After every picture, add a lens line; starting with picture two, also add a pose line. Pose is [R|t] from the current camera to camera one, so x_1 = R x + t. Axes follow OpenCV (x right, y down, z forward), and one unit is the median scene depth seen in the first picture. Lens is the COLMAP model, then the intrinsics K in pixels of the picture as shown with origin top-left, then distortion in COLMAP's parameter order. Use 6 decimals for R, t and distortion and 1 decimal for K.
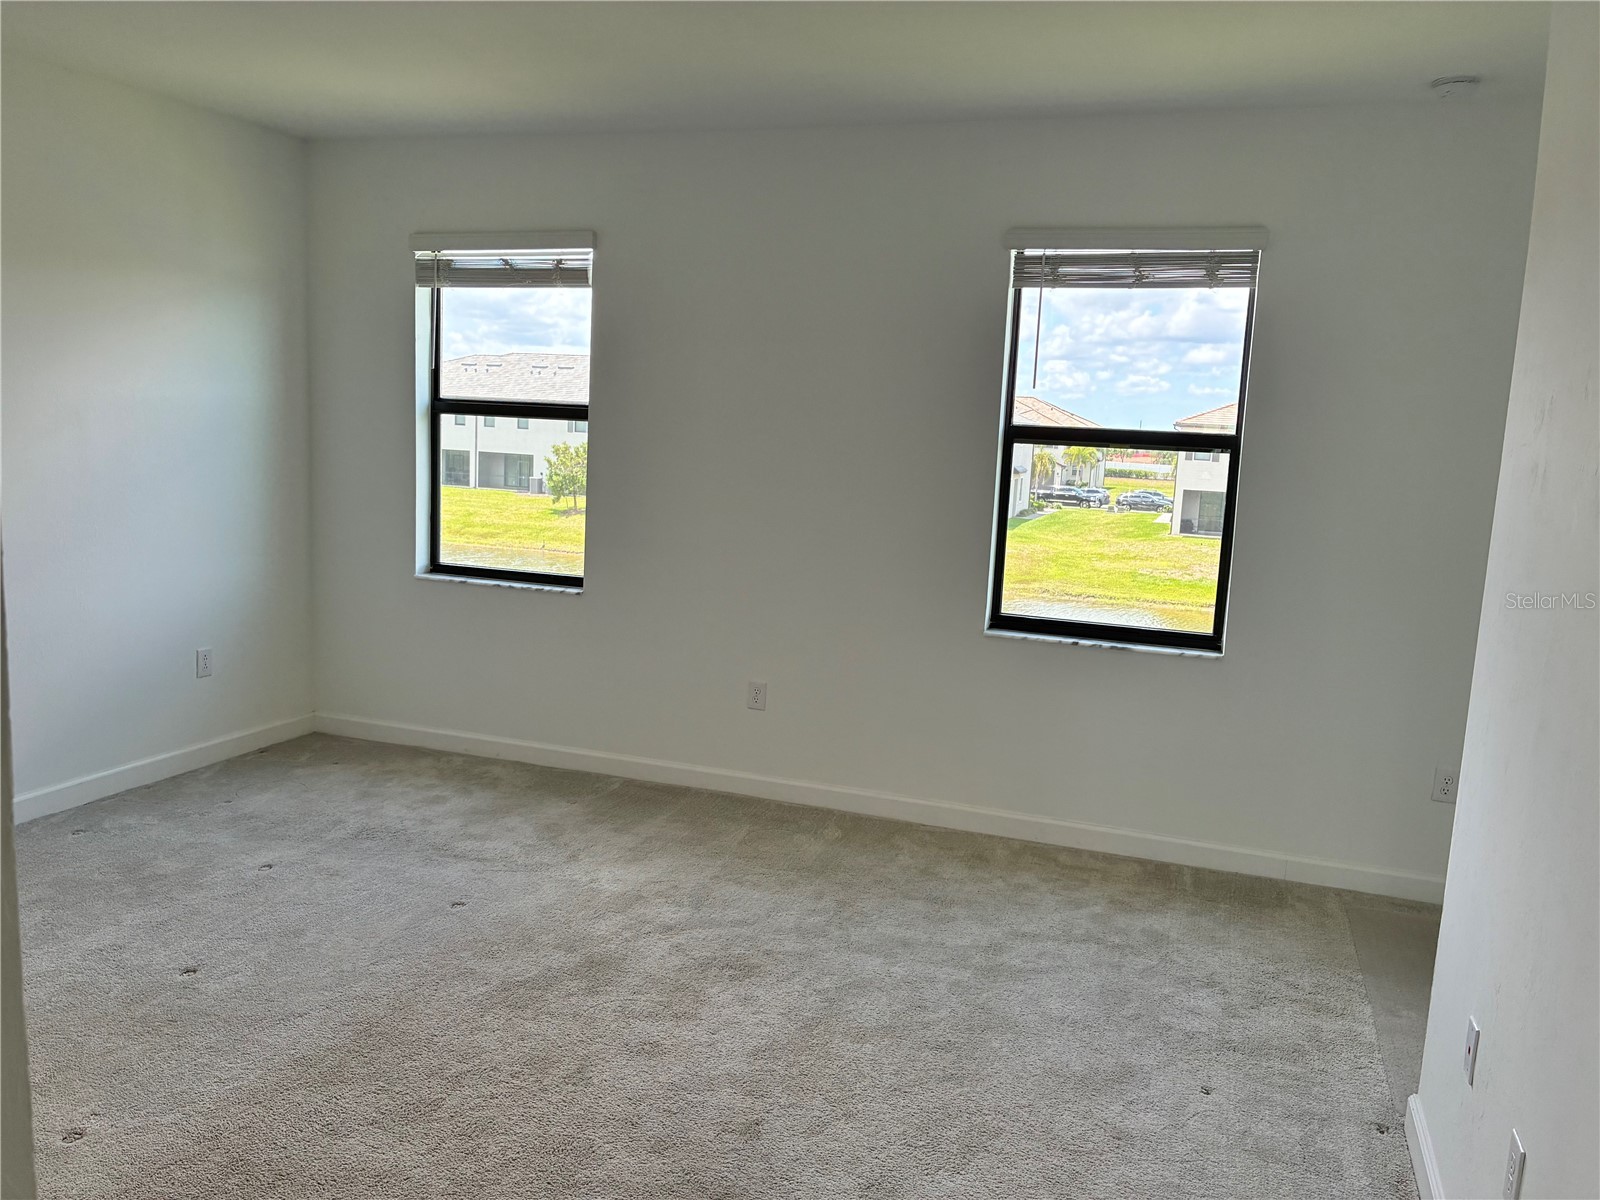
lens RADIAL K [[1219.7, 0, 801.7], [0, 1219.7, 596.2], [0, 0, 1]] dist [0.043874, -0.048031]
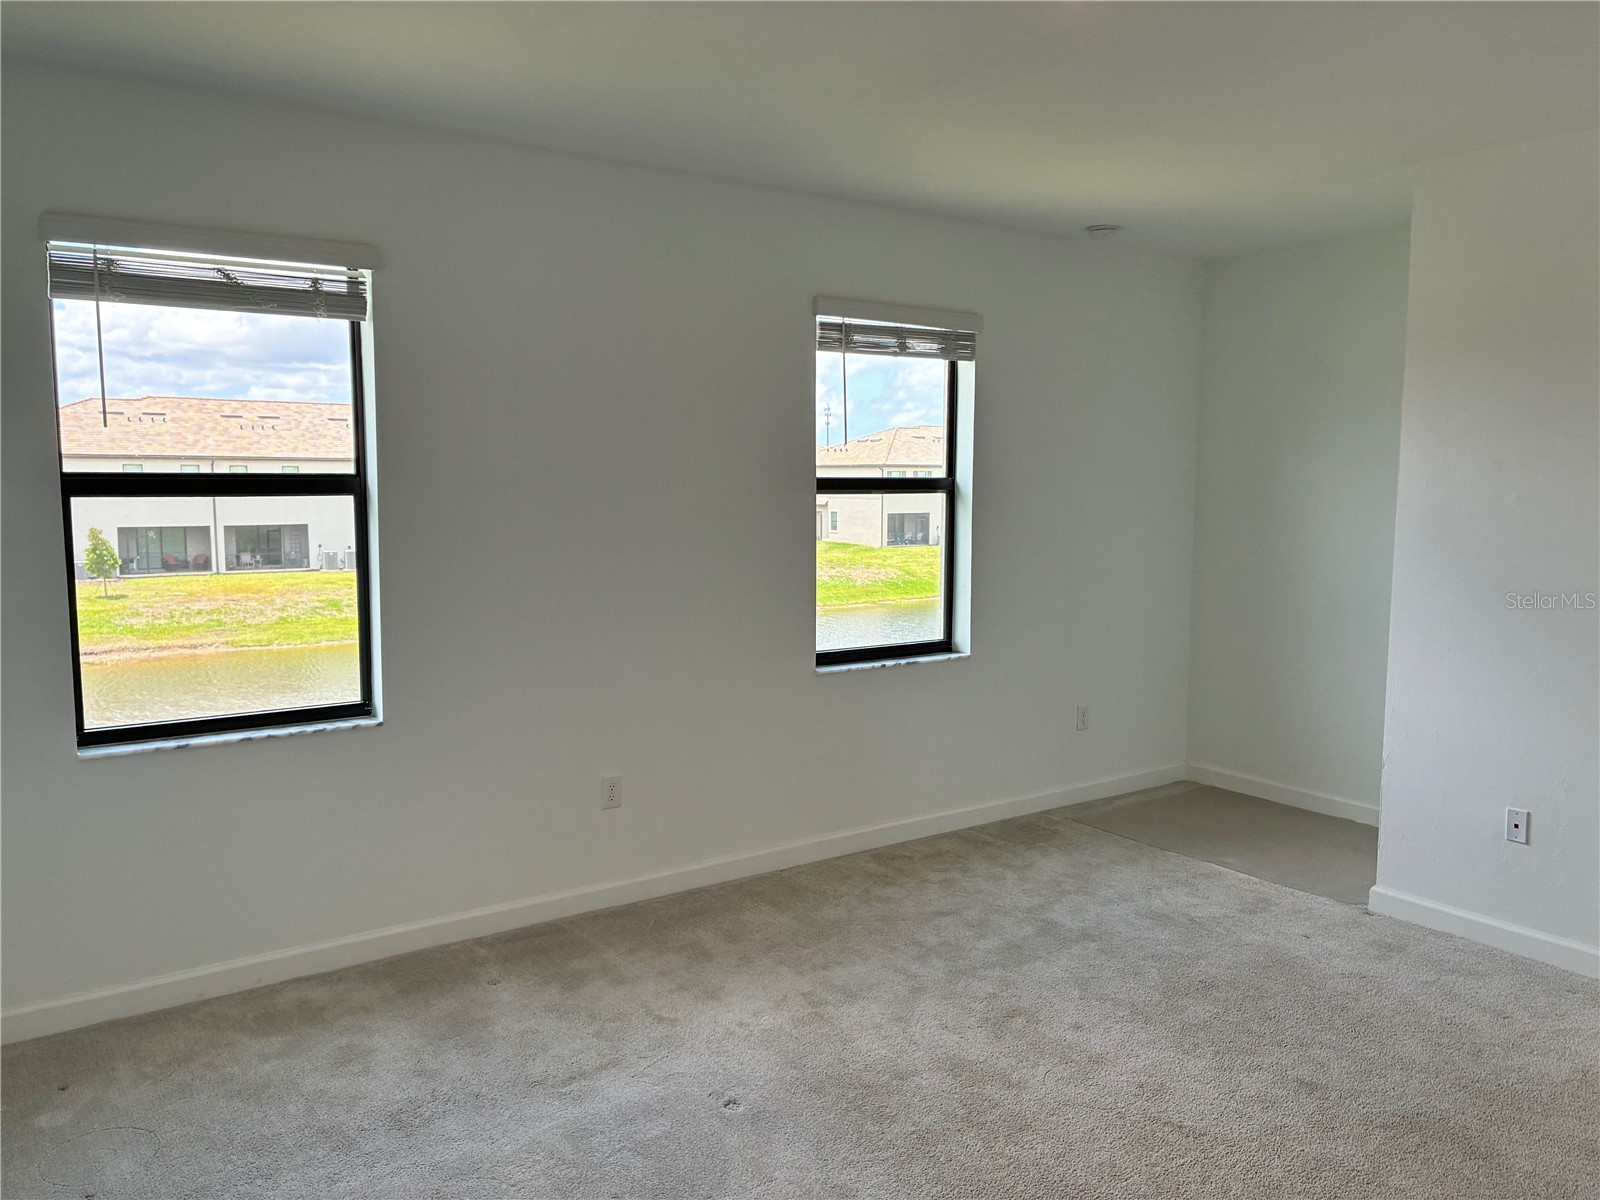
lens RADIAL K [[1219.7, 0, 801.7], [0, 1219.7, 596.2], [0, 0, 1]] dist [0.043874, -0.048031]
pose [[0.576567, -0.123620, 0.807644, -0.738968], [0.141293, 0.988681, 0.050463, -0.094640], [-0.804740, 0.085019, 0.587507, 0.399280]]
